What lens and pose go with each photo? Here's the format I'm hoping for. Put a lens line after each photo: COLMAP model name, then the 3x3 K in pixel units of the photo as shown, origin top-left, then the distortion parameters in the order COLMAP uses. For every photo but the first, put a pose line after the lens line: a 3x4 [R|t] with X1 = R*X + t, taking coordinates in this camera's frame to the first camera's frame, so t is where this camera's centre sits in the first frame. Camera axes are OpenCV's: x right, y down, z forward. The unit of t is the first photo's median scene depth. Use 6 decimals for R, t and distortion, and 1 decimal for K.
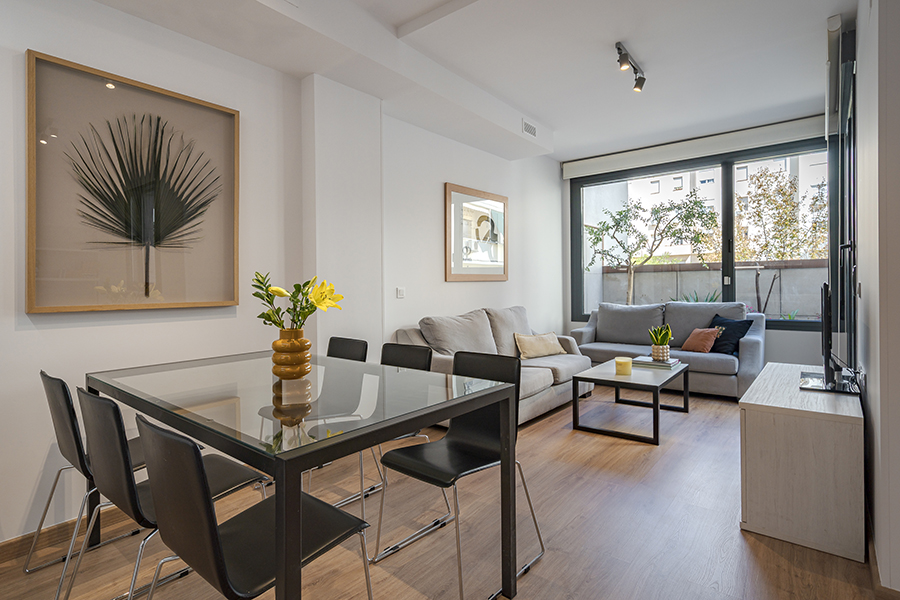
lens RADIAL K [[467.8, 0, 448.9], [0, 467.8, 277.1], [0, 0, 1]] dist [-0.002541, -0.000762]
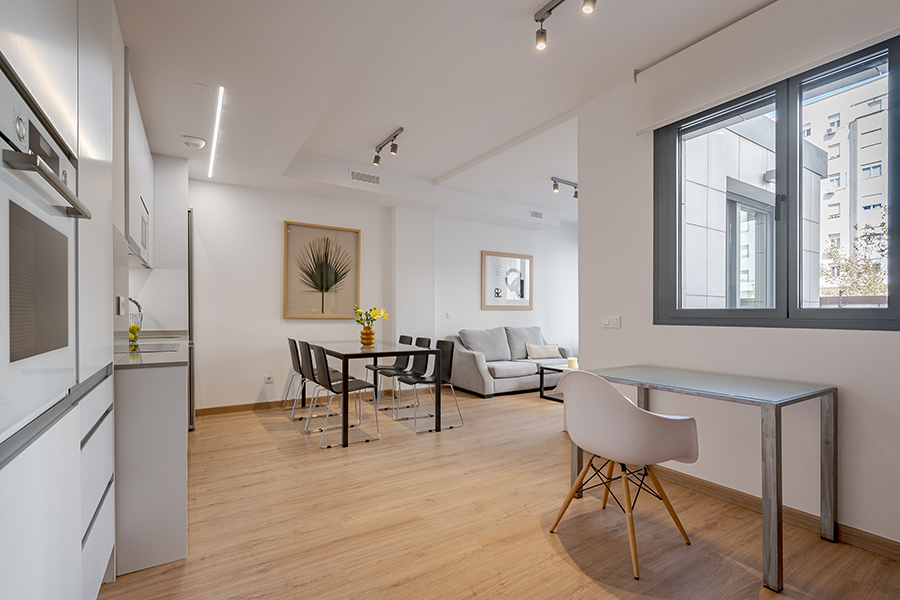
lens RADIAL K [[423.9, 0, 449.8], [0, 423.9, 316.4], [0, 0, 1]] dist [-0.001419, -0.000330]
pose [[0.948773, 0.027174, -0.314787, 0.632003], [-0.018336, 0.999351, 0.031006, -0.020525], [0.315426, -0.023646, 0.948656, -0.826687]]
